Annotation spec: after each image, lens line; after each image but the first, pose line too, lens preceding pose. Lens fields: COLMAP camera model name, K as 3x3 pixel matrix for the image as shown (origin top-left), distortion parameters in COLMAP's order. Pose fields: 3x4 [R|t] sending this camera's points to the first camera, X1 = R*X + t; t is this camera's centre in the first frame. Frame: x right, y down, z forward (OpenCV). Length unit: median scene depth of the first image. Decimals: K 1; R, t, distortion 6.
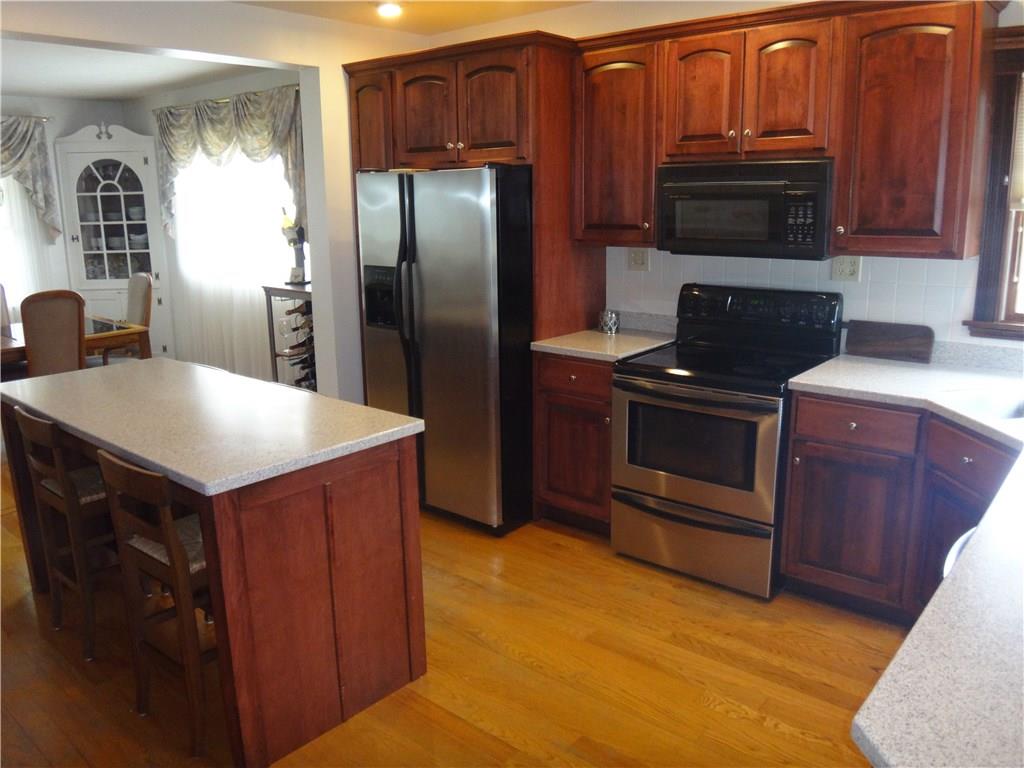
lens RADIAL K [[794.0, 0, 508.7], [0, 794.0, 380.2], [0, 0, 1]] dist [-0.036212, -0.044582]
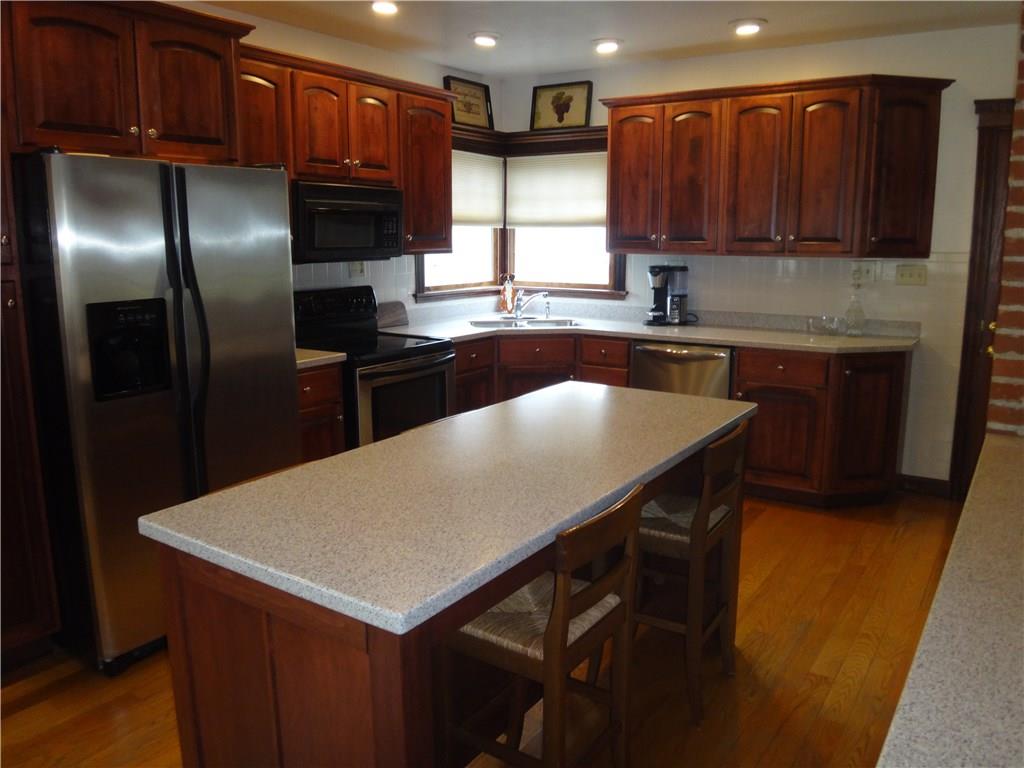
lens RADIAL K [[794.0, 0, 508.7], [0, 794.0, 380.2], [0, 0, 1]] dist [-0.036212, -0.044582]
pose [[-0.110092, -0.165071, 0.980118, -1.062328], [0.221858, 0.957151, 0.186123, -0.165837], [-0.968844, 0.237938, -0.068752, 0.958863]]
